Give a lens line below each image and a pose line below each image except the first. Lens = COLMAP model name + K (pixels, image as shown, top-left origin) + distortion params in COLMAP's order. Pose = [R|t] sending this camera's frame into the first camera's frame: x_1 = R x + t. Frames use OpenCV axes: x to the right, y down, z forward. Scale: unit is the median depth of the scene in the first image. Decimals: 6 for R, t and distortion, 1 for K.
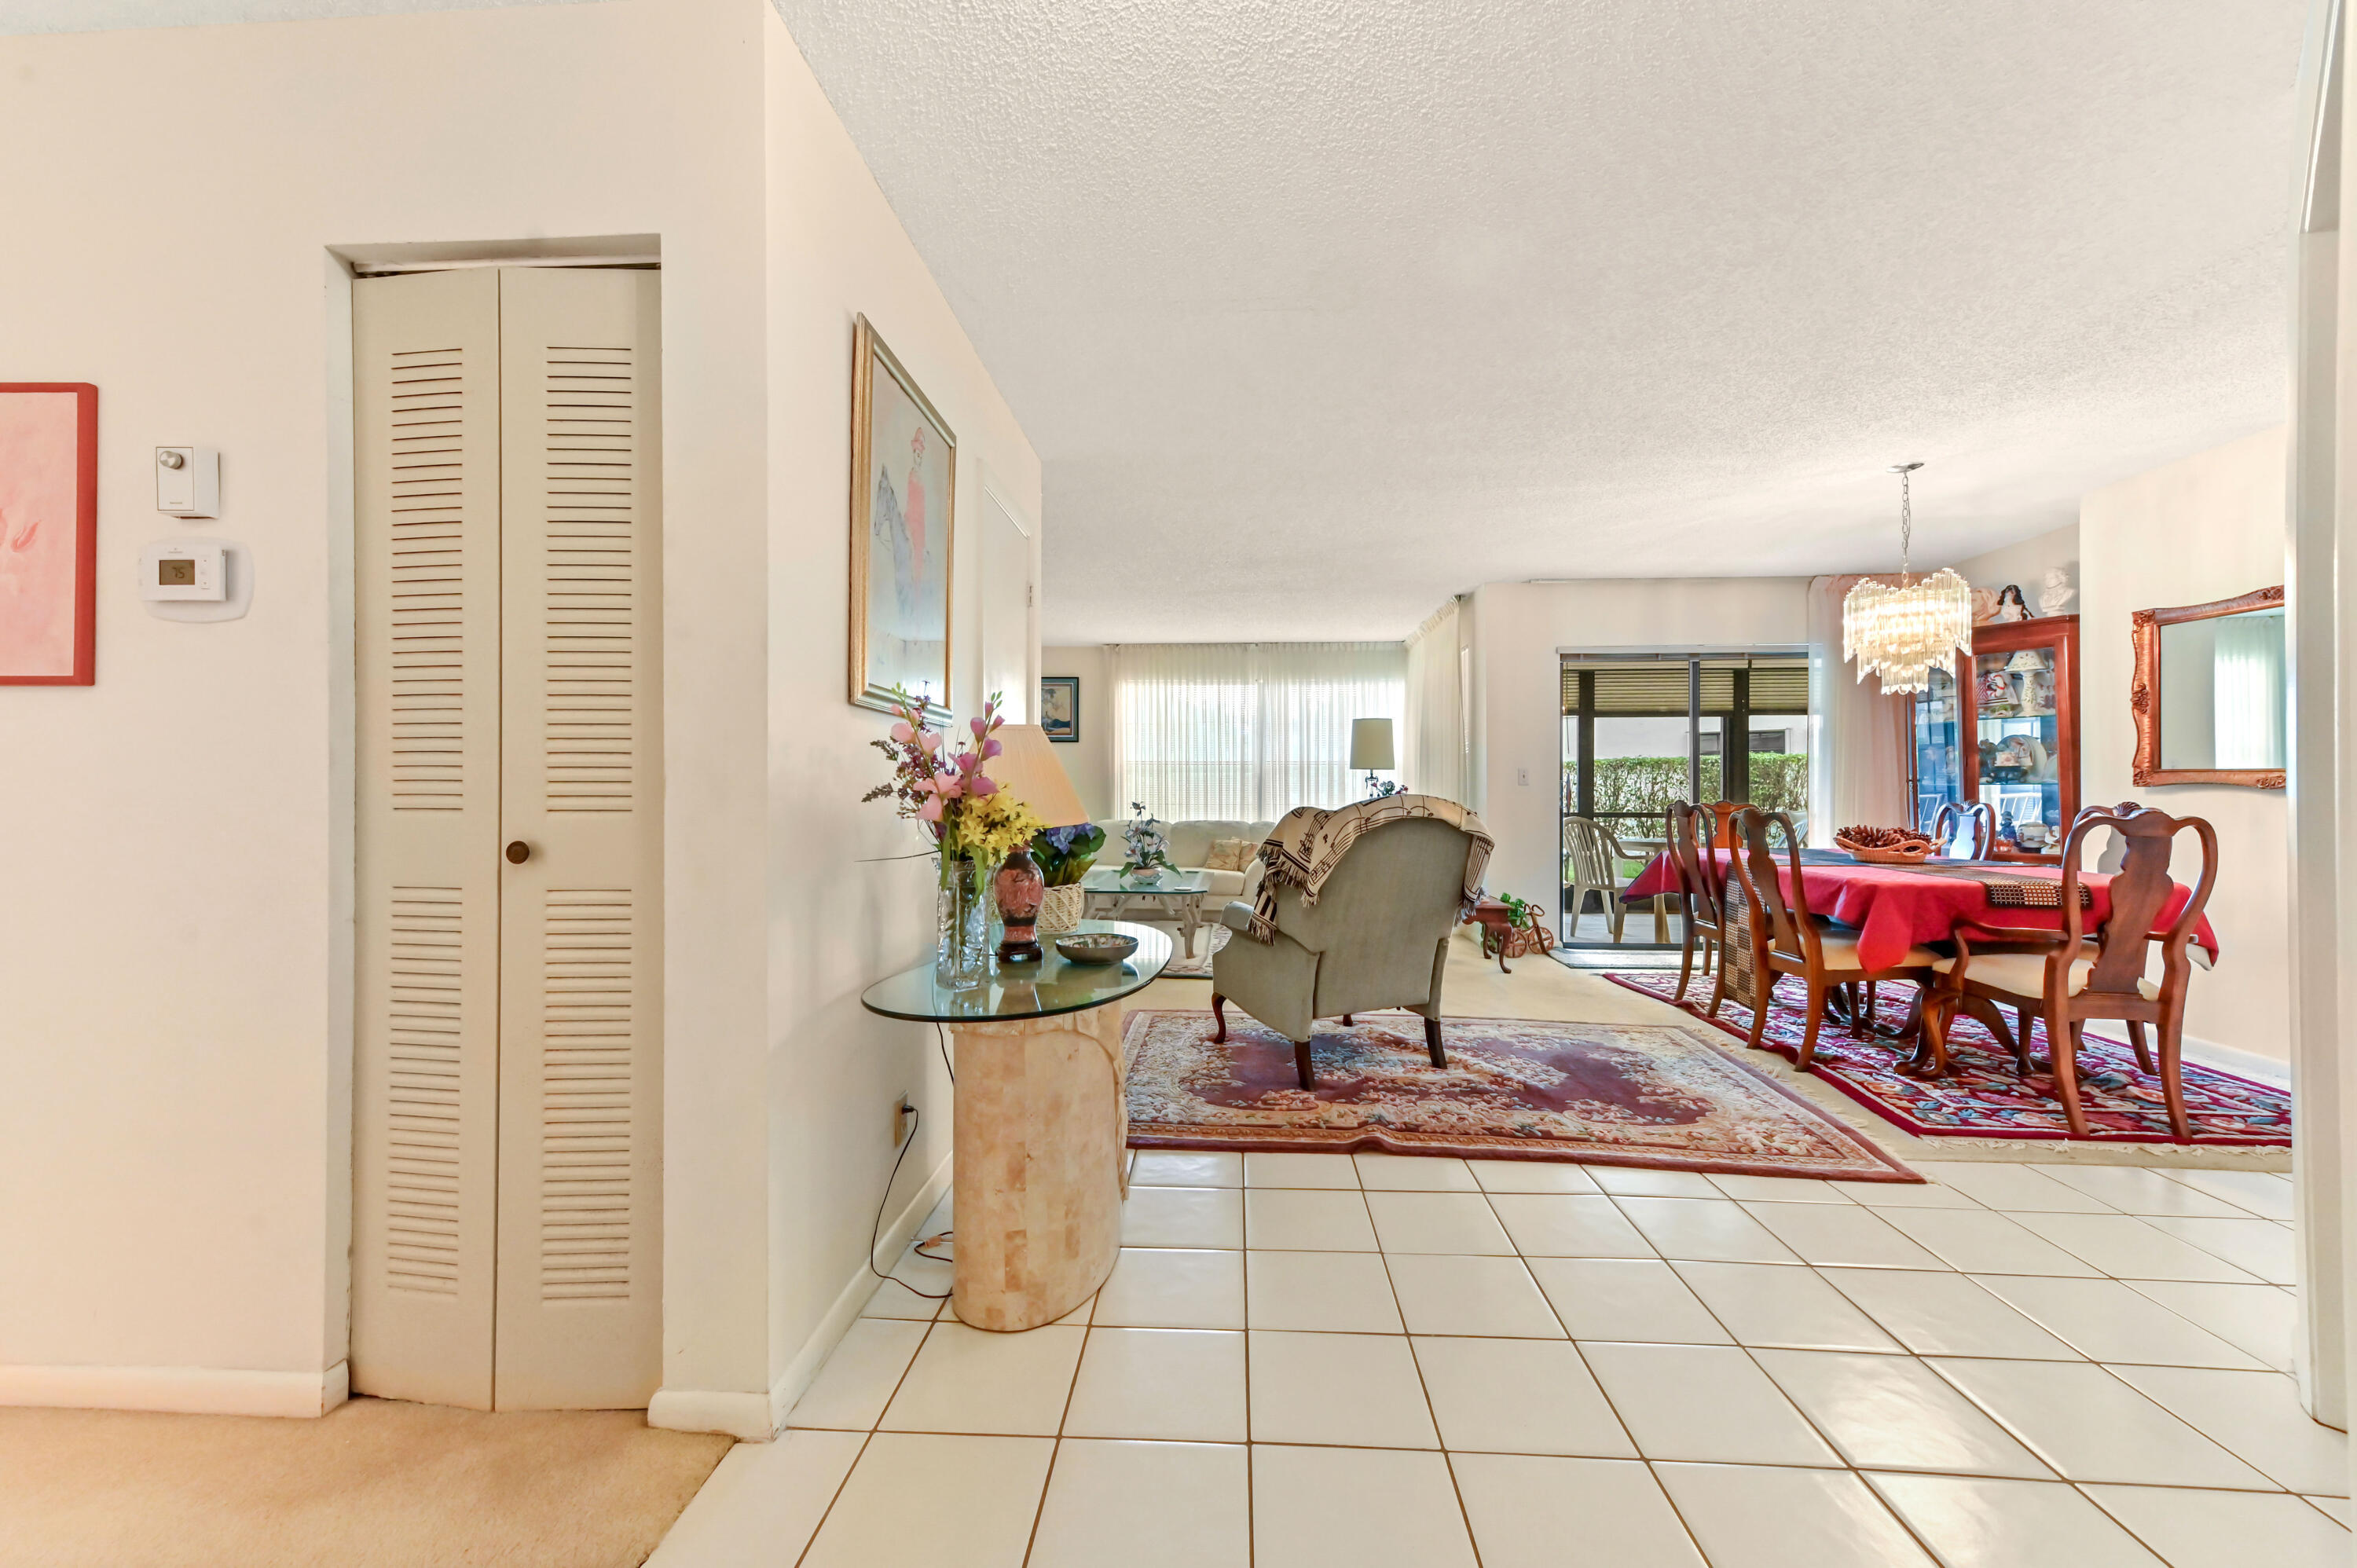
lens RADIAL K [[925.5, 0, 1174.4], [0, 925.5, 788.4], [0, 0, 1]] dist [0.013334, 0.000715]
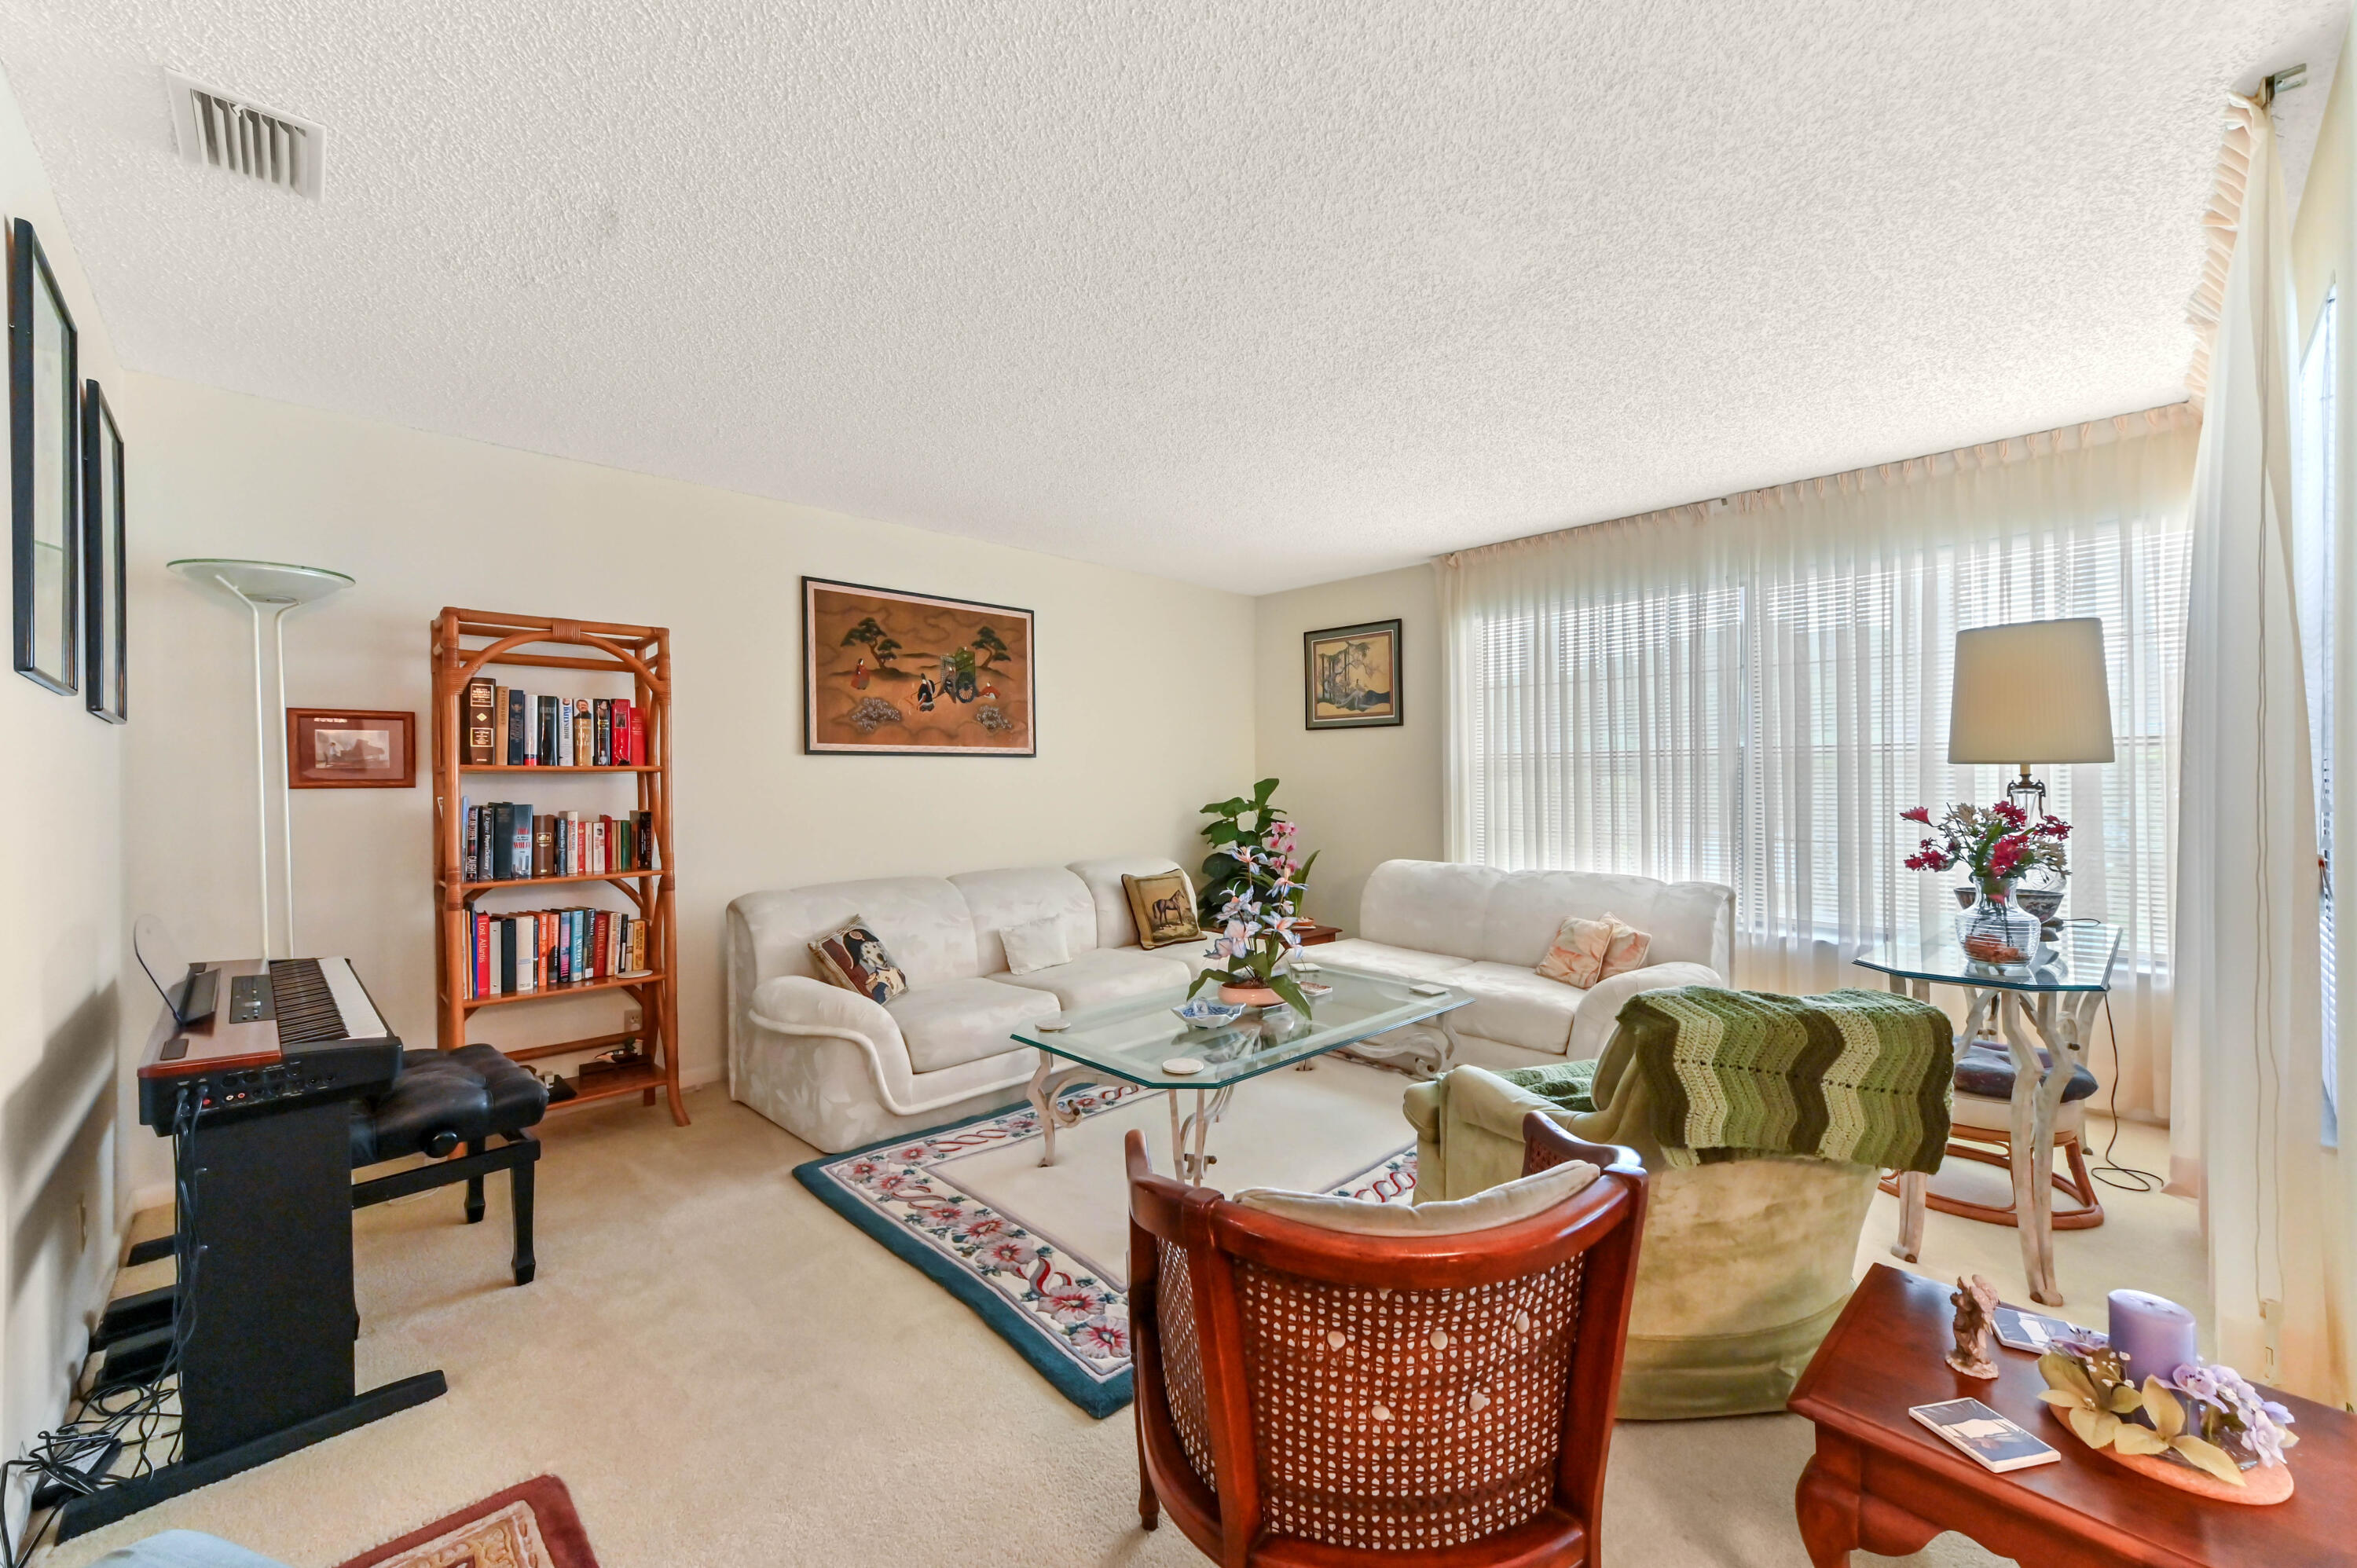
lens RADIAL K [[925.5, 0, 1179.8], [0, 925.5, 787.1], [0, 0, 1]] dist [0.013334, 0.000715]
pose [[0.746914, -0.003445, -0.664911, 0.503730], [0.010391, 0.999925, 0.006491, -0.038641], [0.664839, -0.011758, 0.746894, 1.152654]]
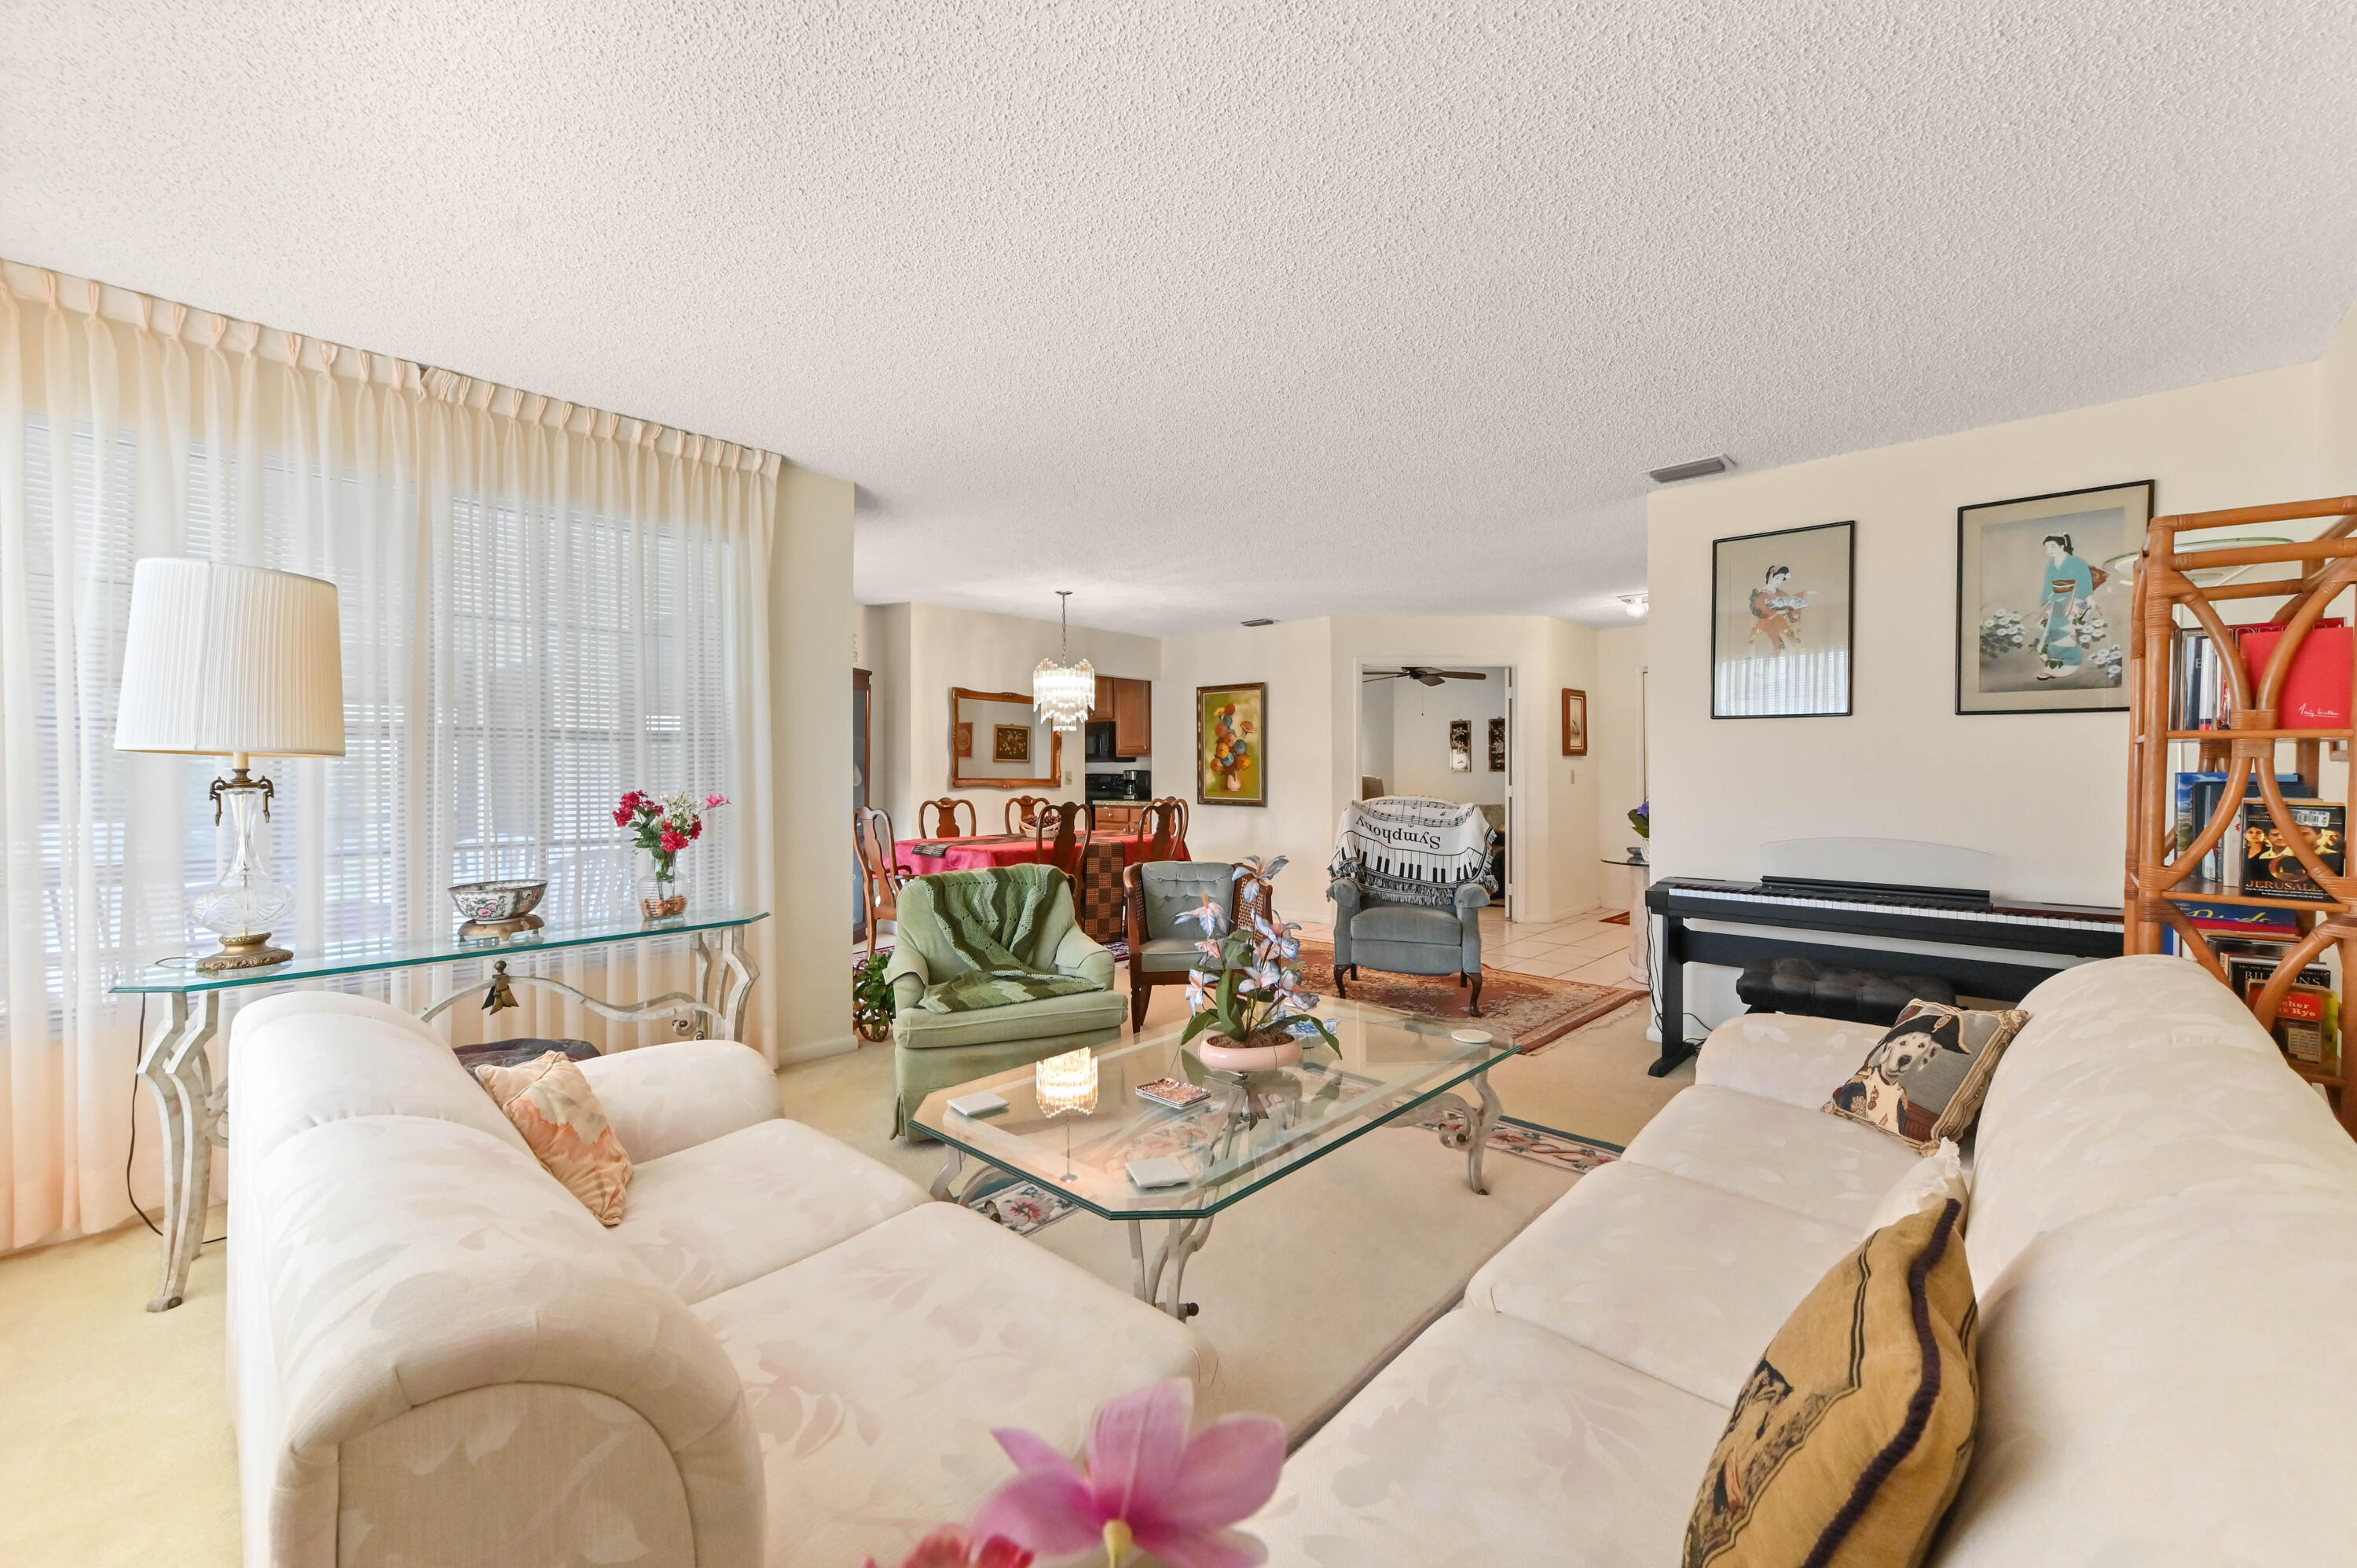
lens RADIAL K [[925.5, 0, 1168.3], [0, 925.5, 781.4], [0, 0, 1]] dist [0.013334, 0.000715]
pose [[-0.778027, -0.003707, 0.628220, -0.677721], [0.001560, 0.999968, 0.007832, -0.029961], [-0.628229, 0.007073, -0.777996, 2.796217]]
